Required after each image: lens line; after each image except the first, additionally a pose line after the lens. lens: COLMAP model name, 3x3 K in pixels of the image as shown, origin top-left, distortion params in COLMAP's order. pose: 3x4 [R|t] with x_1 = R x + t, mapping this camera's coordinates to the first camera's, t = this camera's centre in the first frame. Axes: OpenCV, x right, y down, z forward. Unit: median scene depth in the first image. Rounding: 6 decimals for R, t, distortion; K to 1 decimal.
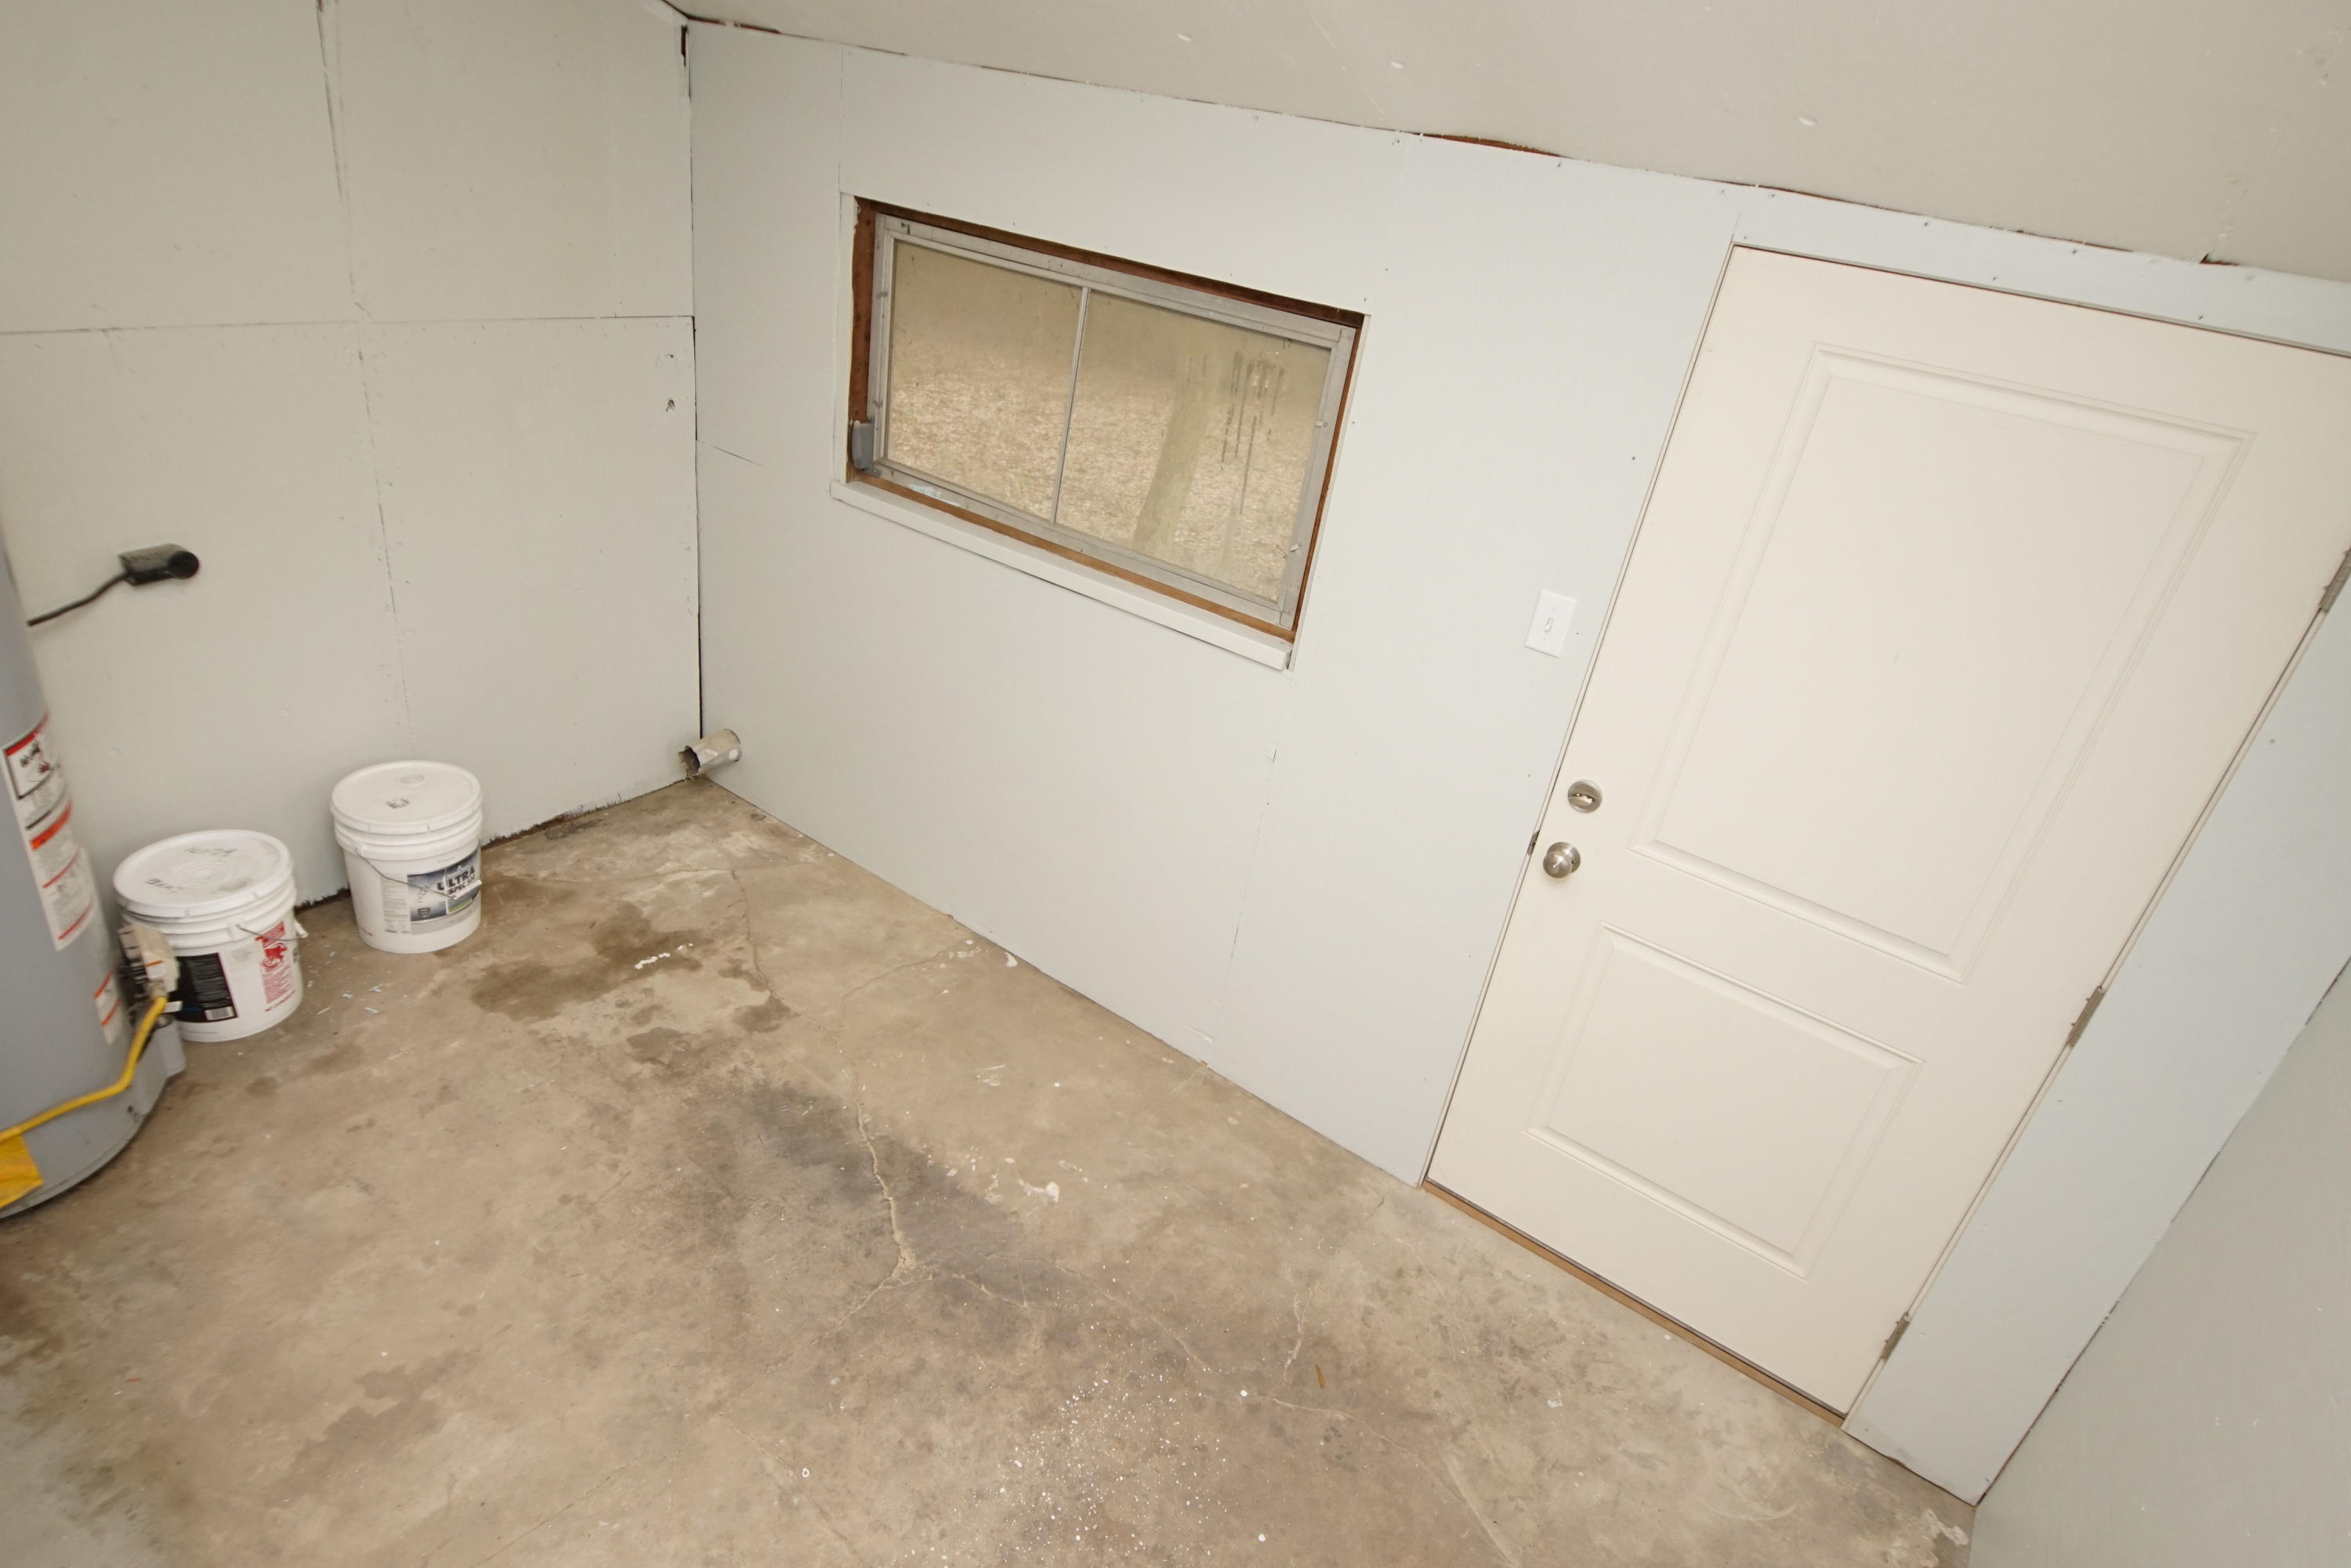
lens RADIAL K [[1281.5, 0, 1217.1], [0, 1281.5, 787.3], [0, 0, 1]] dist [0.044031, -0.035123]
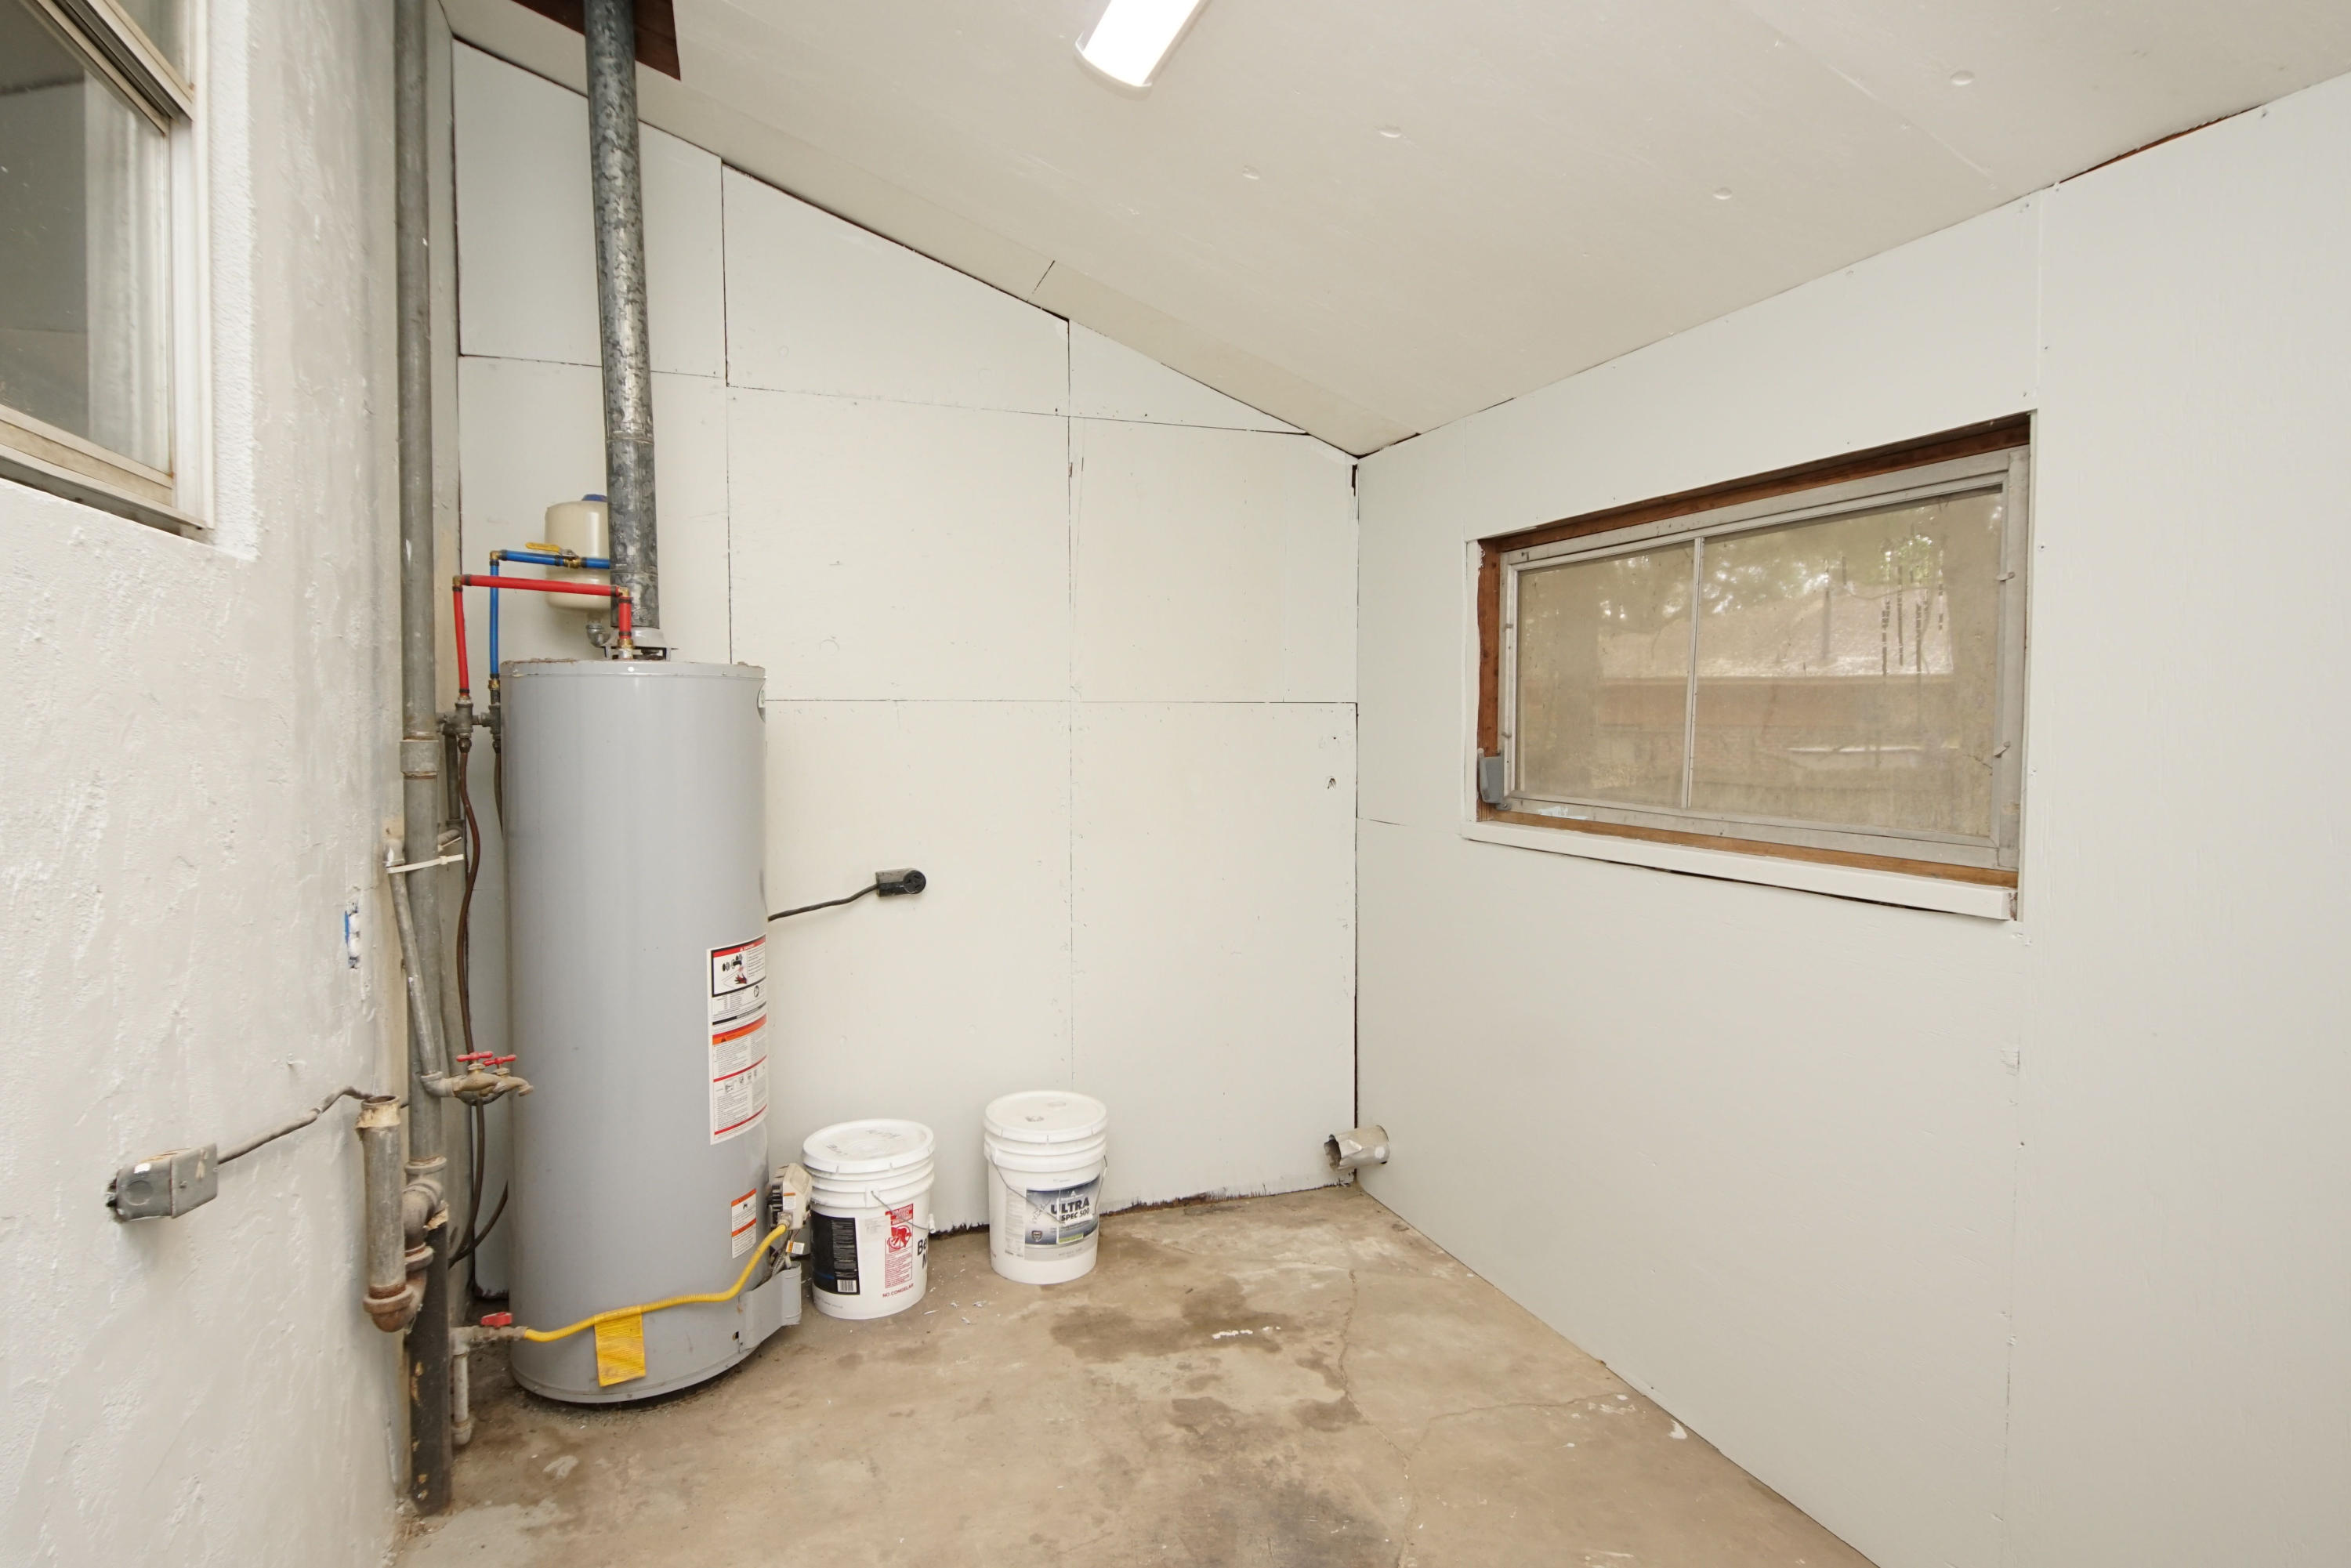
lens RADIAL K [[1307.9, 0, 1169.1], [0, 1307.9, 772.0], [0, 0, 1]] dist [0.046152, -0.047152]
pose [[0.786564, -0.150090, -0.598991, 0.123839], [-0.152511, 0.892745, -0.423966, 0.185996], [0.598379, 0.424829, 0.679310, 0.216778]]
